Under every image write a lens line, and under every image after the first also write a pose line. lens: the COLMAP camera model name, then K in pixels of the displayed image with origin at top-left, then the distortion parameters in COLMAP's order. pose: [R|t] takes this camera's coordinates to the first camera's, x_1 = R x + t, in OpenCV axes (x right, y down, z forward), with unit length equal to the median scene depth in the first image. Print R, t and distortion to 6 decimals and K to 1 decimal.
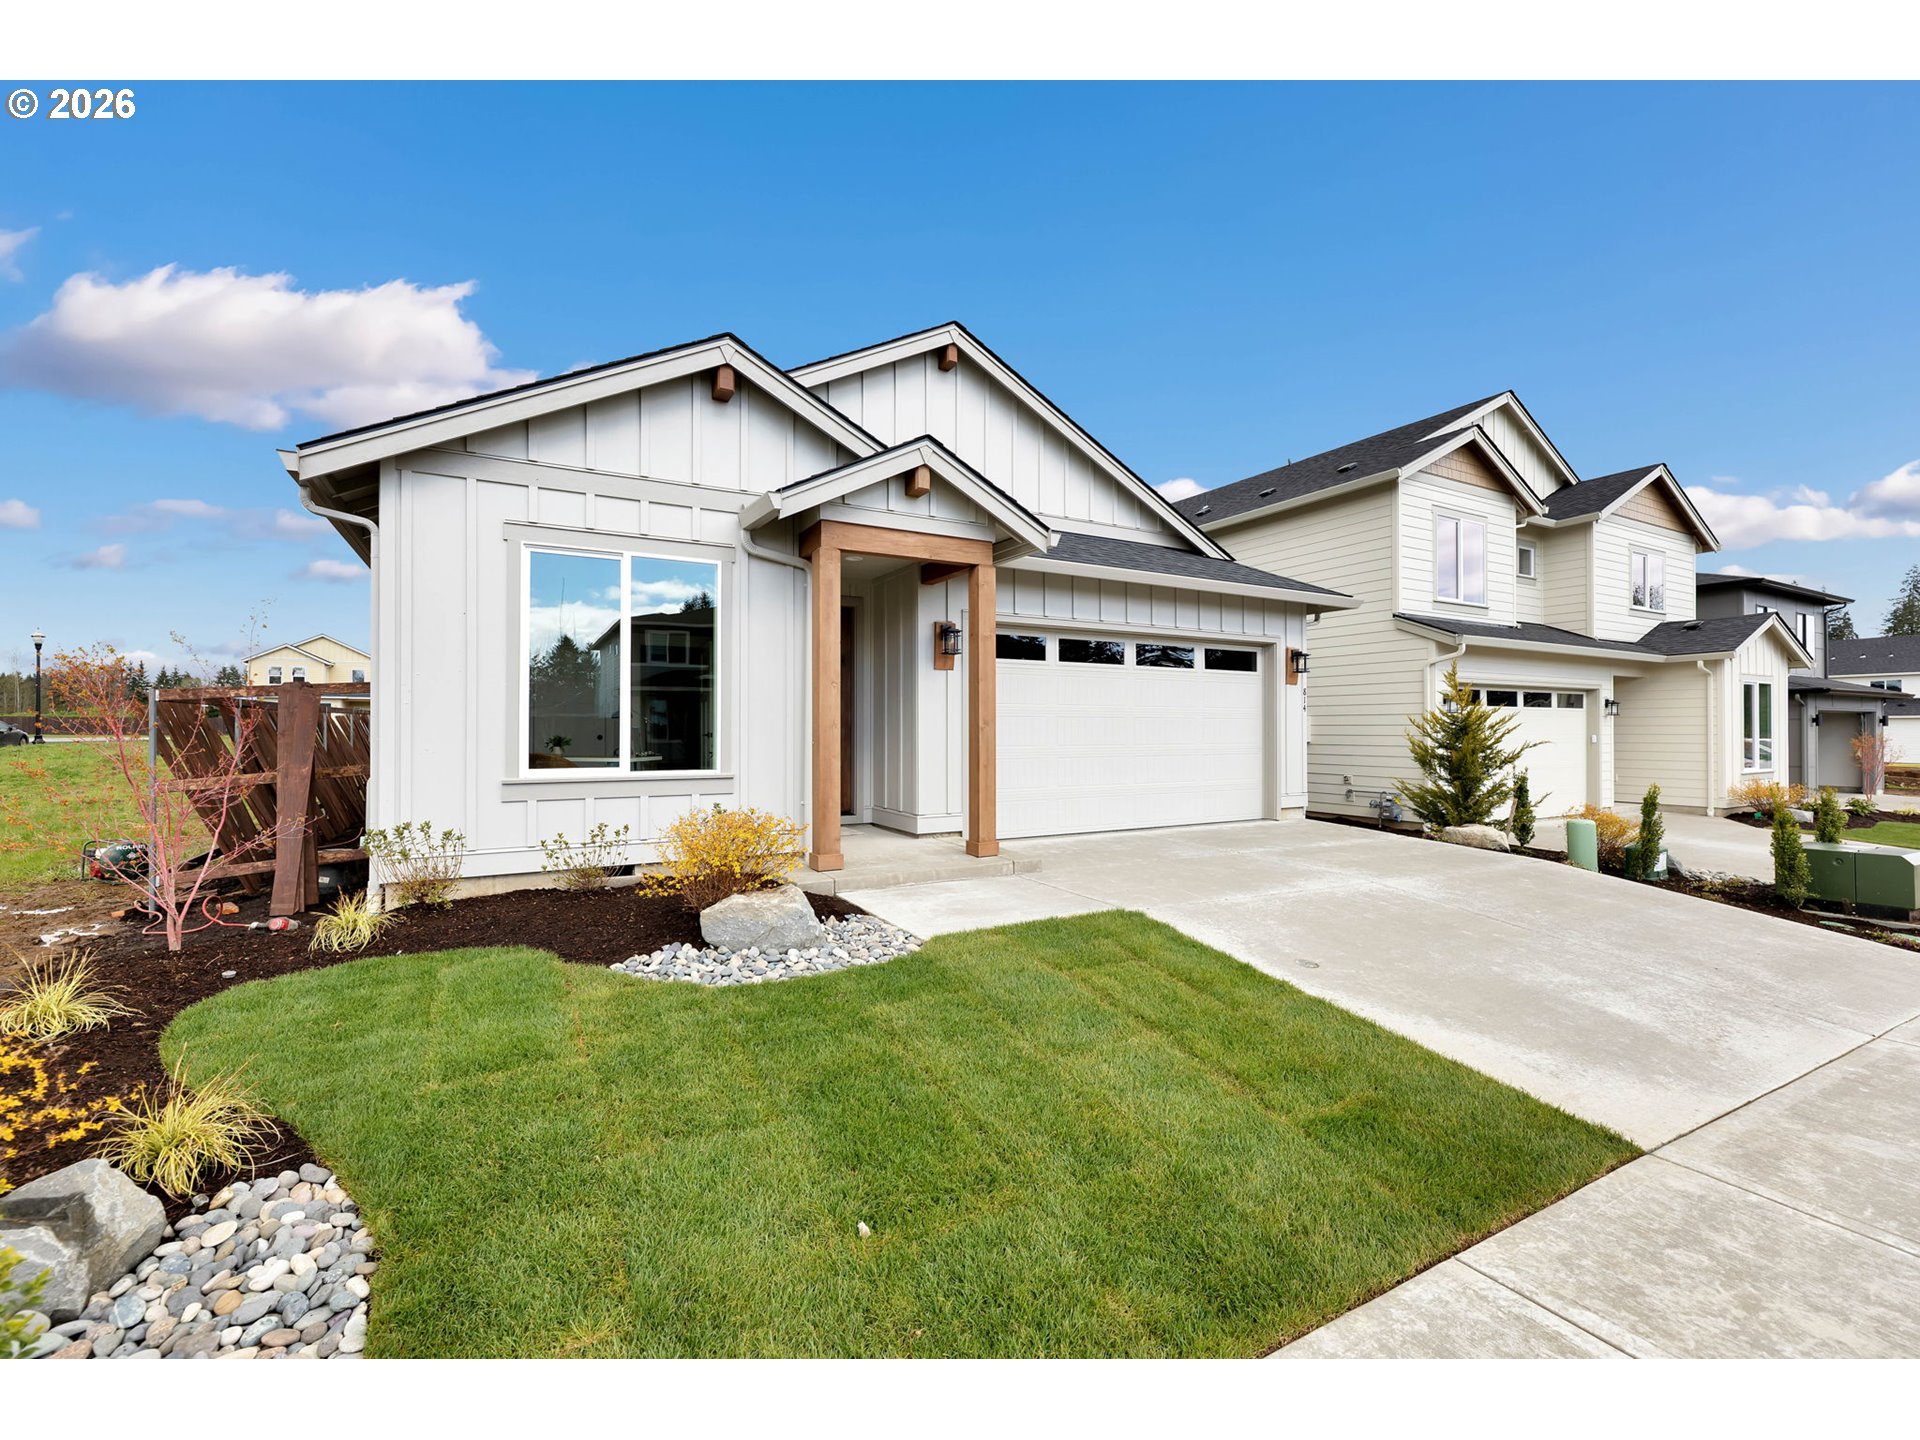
lens RADIAL K [[784.9, 0, 952.0], [0, 784.9, 712.5], [0, 0, 1]] dist [-0.005300, 0.000020]
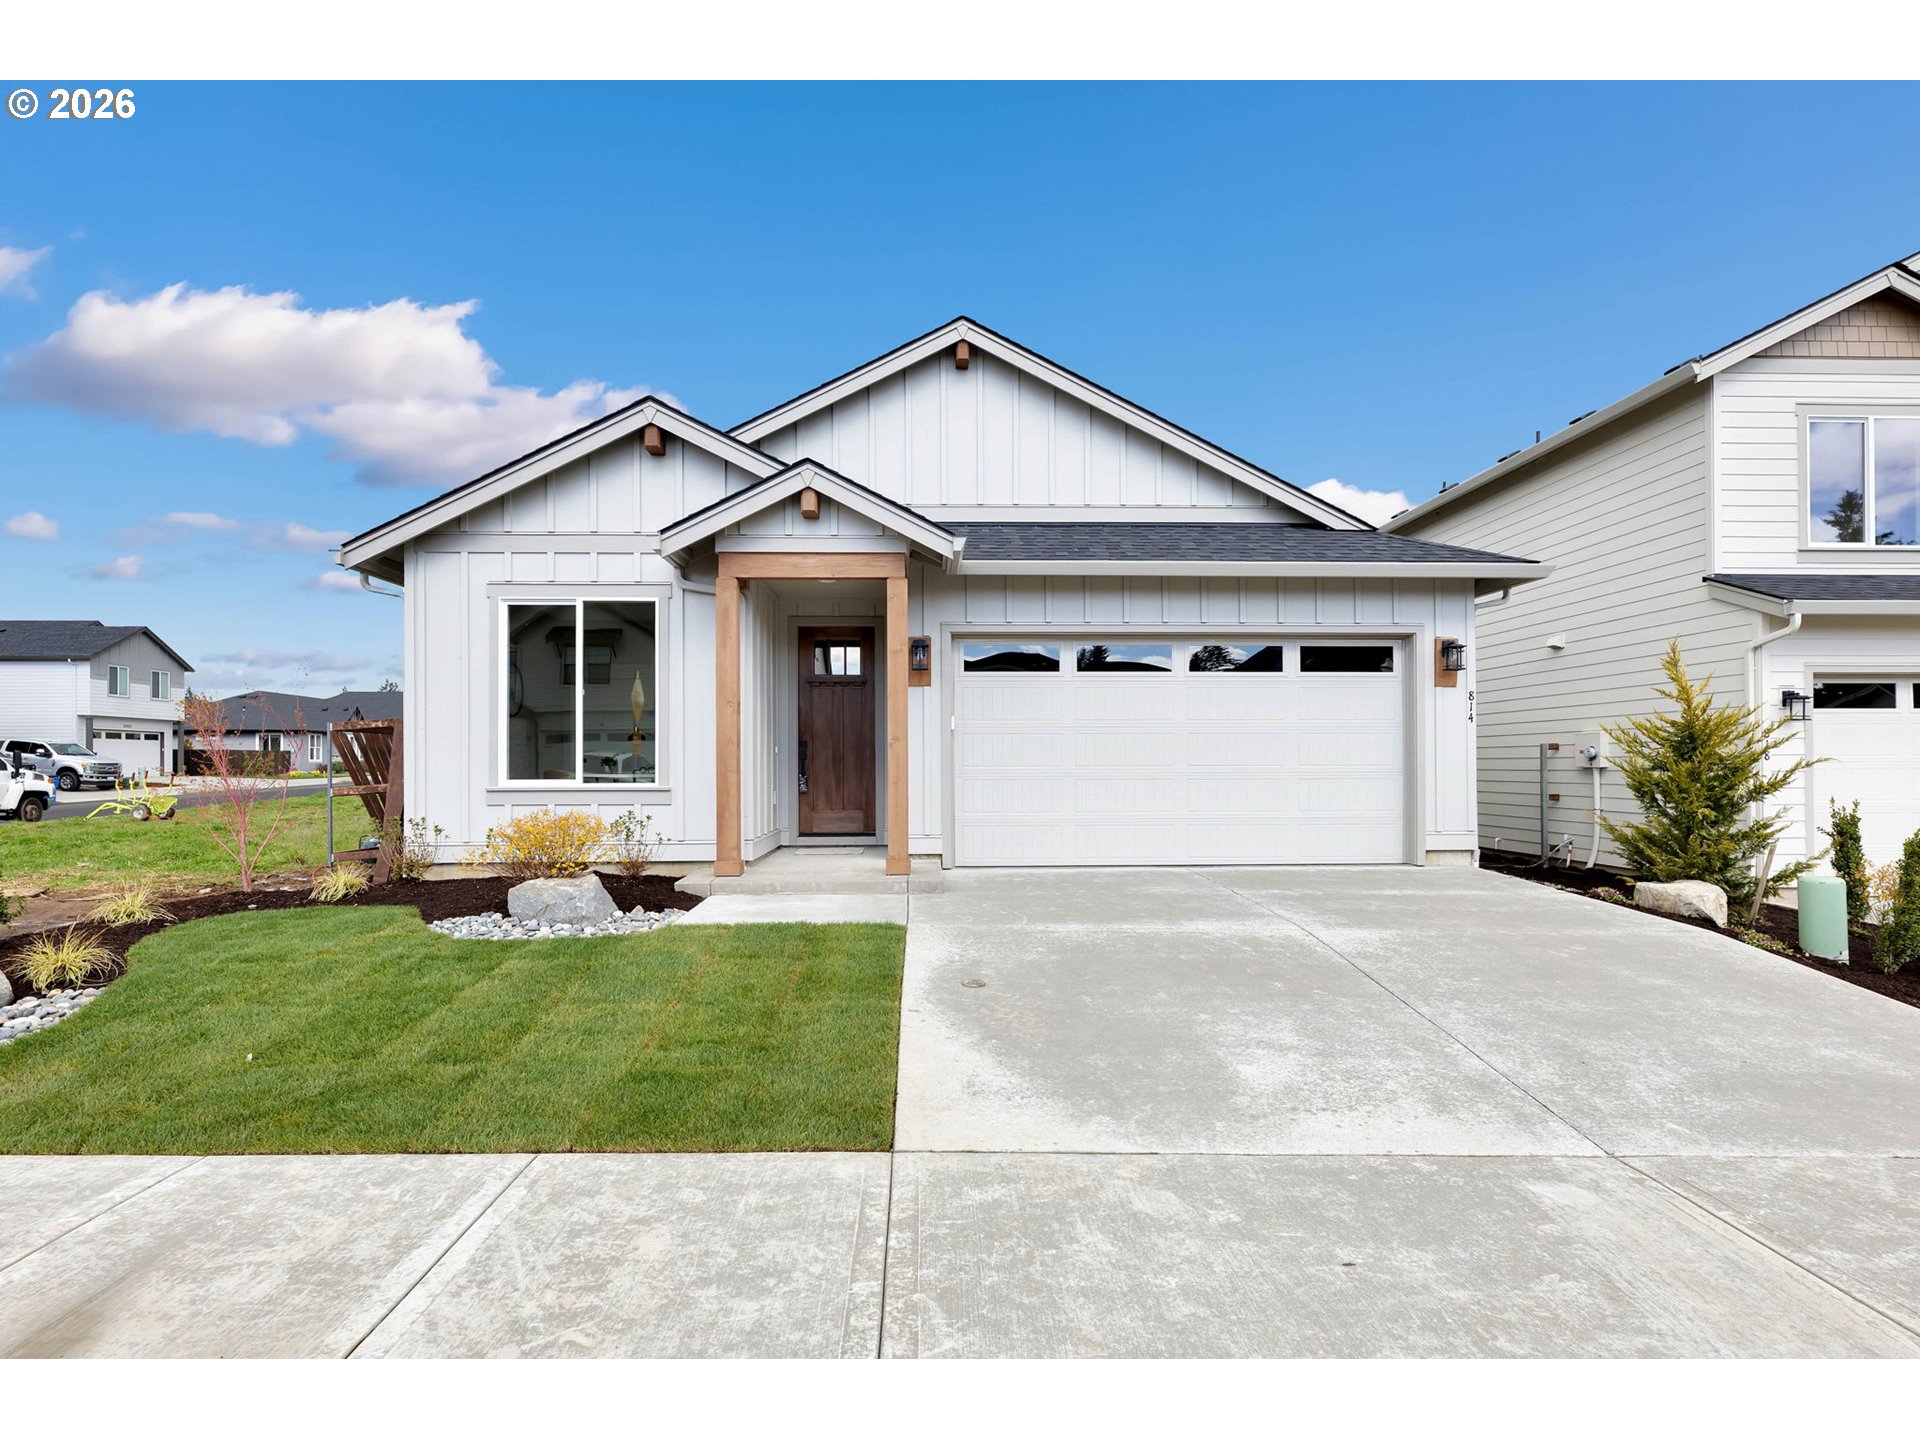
lens RADIAL K [[911.6, 0, 956.6], [0, 911.6, 755.1], [0, 0, 1]] dist [-0.000217, -0.000254]
pose [[0.897725, -0.010001, -0.440443, 0.573705], [0.013632, 0.999894, 0.005081, 0.027236], [0.440345, -0.010566, 0.897766, 0.010158]]
